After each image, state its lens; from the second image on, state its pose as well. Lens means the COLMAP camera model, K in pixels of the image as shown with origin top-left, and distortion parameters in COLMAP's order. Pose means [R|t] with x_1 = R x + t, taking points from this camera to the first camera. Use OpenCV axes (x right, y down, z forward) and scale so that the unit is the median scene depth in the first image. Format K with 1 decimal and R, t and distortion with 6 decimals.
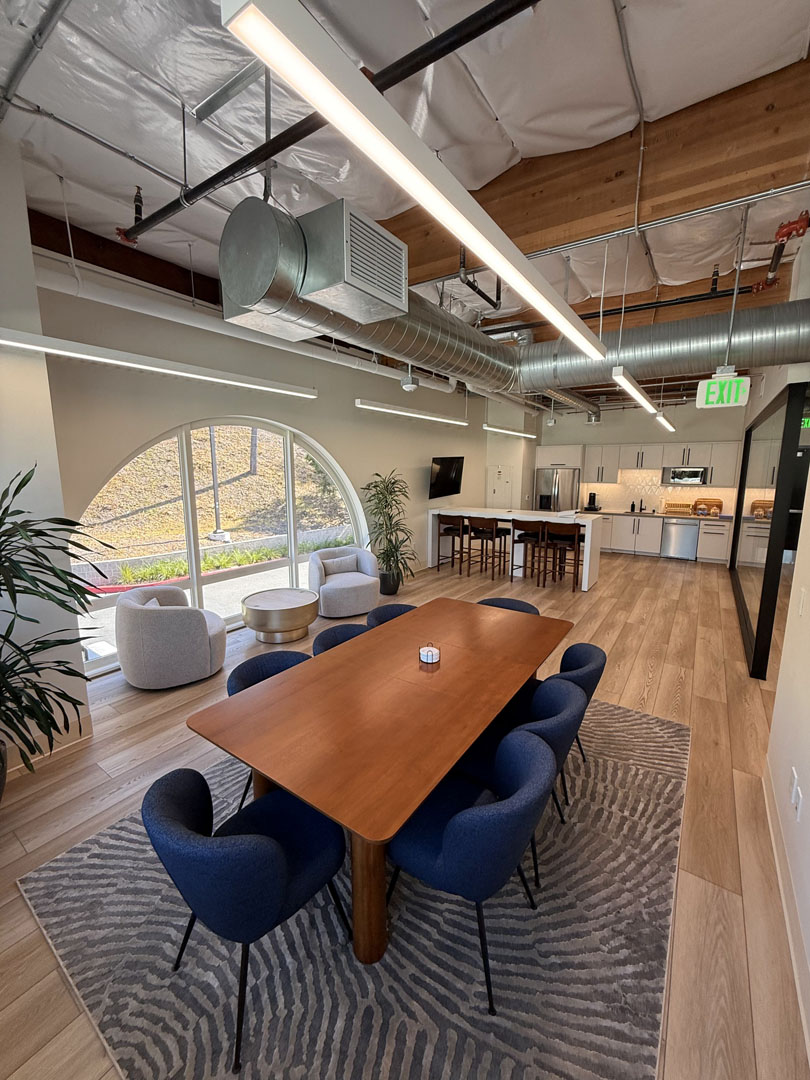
lens RADIAL K [[442.9, 0, 405.0], [0, 442.9, 540.0], [0, 0, 1]] dist [-0.000024, 0.000071]
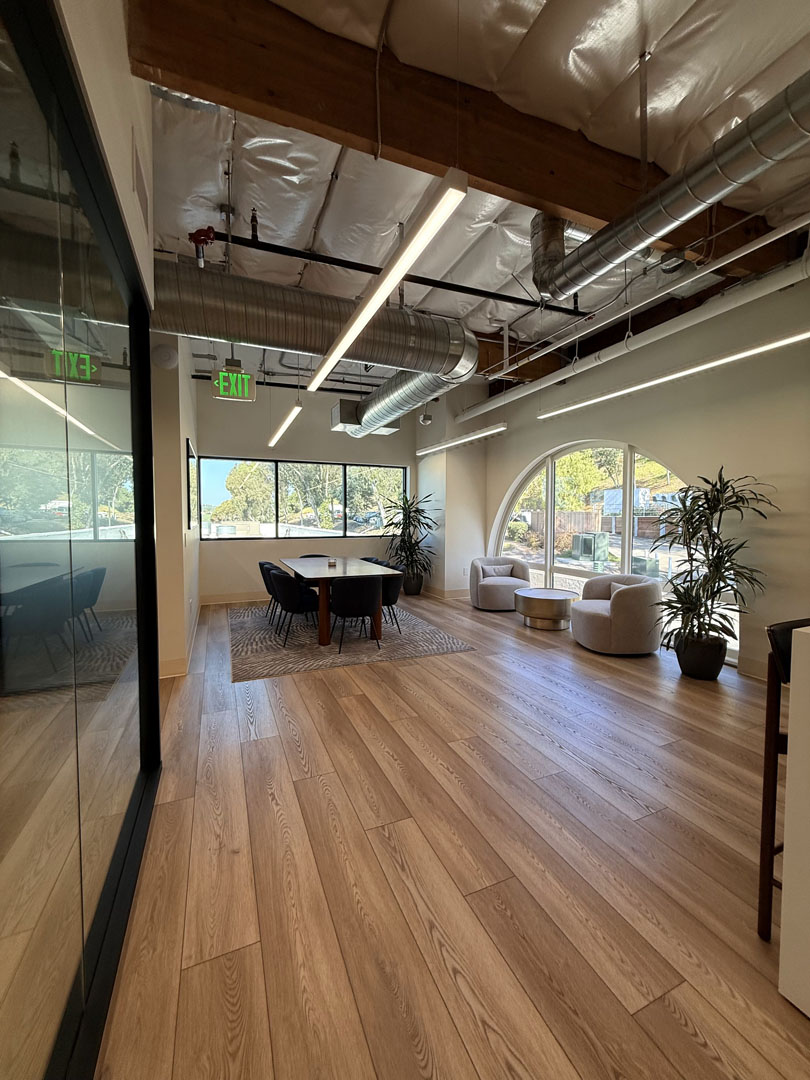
lens RADIAL K [[442.9, 0, 405.0], [0, 442.9, 540.0], [0, 0, 1]] dist [-0.000024, 0.000071]
pose [[-0.543916, 0.046021, -0.837877, 0.607185], [-0.145969, 0.978083, 0.148479, -0.084295], [0.826347, 0.203064, -0.525277, 0.851891]]
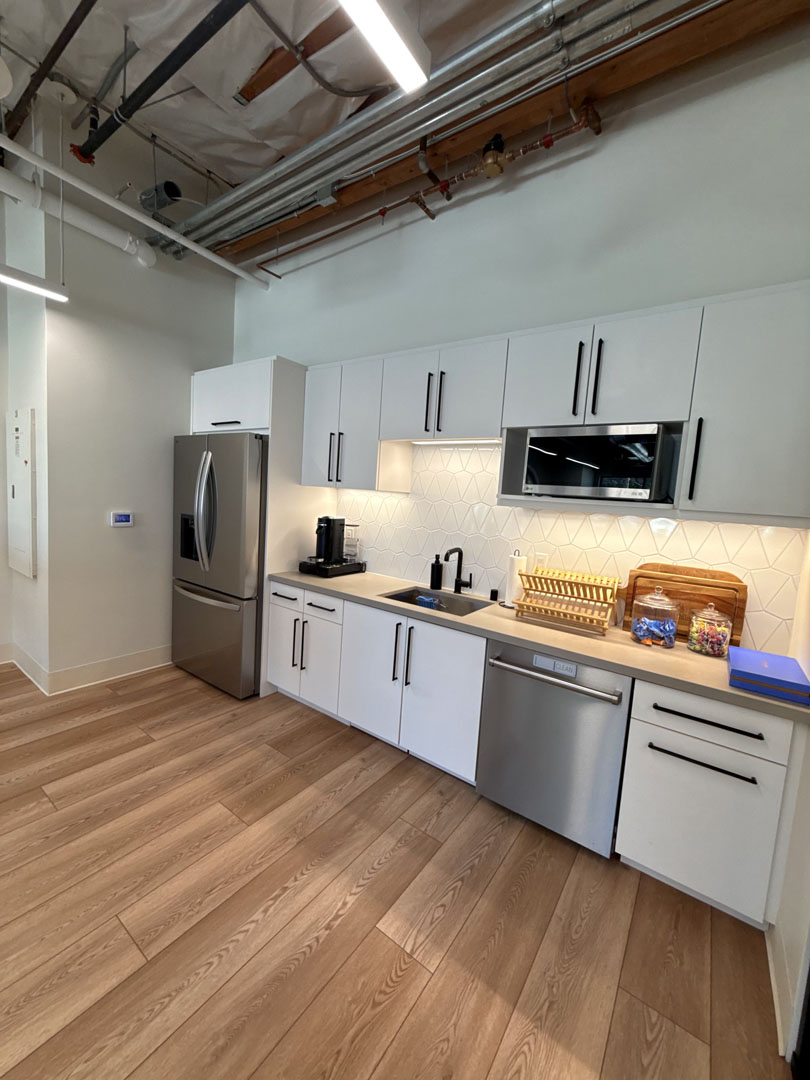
lens RADIAL K [[425.3, 0, 405.0], [0, 425.3, 540.0], [0, 0, 1]] dist [0.000923, 0.000101]
pose [[0.996927, 0.078257, -0.003515, 0.540519], [-0.078282, 0.993564, -0.081865, -0.079191], [-0.002915, 0.081888, 0.996637, 0.778805]]
